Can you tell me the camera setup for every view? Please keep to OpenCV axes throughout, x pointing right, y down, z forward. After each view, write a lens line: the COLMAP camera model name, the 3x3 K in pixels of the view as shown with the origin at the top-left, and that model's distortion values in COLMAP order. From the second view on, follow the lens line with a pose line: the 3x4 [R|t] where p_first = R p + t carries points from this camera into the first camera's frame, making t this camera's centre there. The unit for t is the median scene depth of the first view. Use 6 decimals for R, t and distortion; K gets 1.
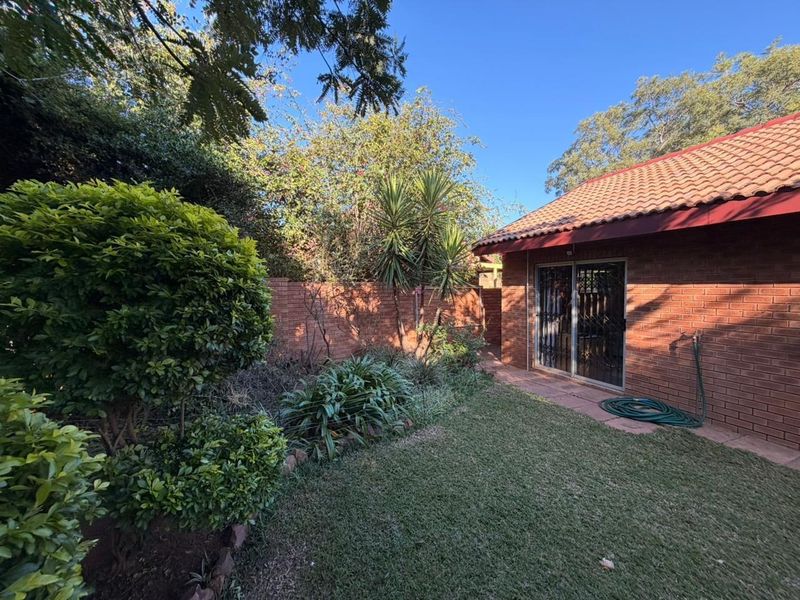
lens RADIAL K [[434.6, 0, 401.6], [0, 434.6, 294.3], [0, 0, 1]] dist [-0.001513, 0.000292]
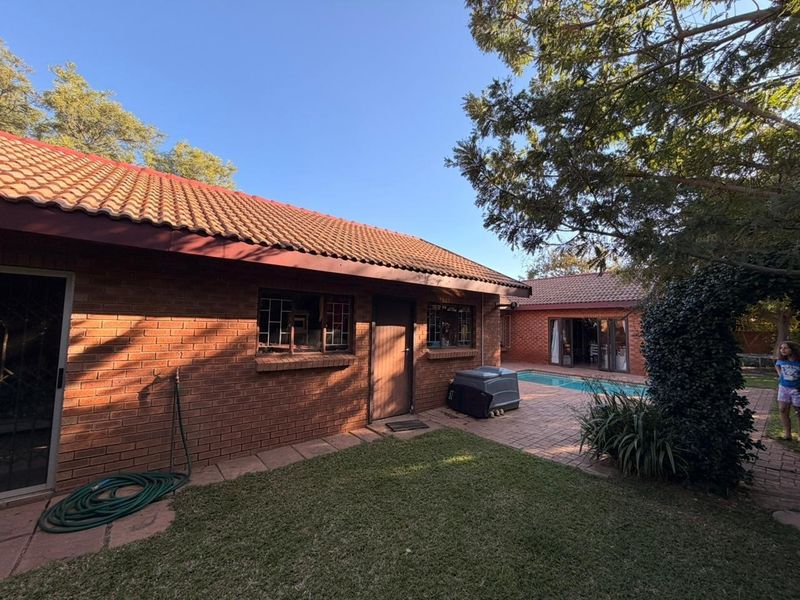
lens RADIAL K [[318.4, 0, 400.0], [0, 318.4, 300.0], [0, 0, 1]] dist [-0.002045, -0.000226]
pose [[-0.298027, 0.076850, 0.951459, -0.088734], [0.001275, 0.996785, -0.080112, -0.005441], [-0.954557, -0.022663, -0.297167, 0.737561]]
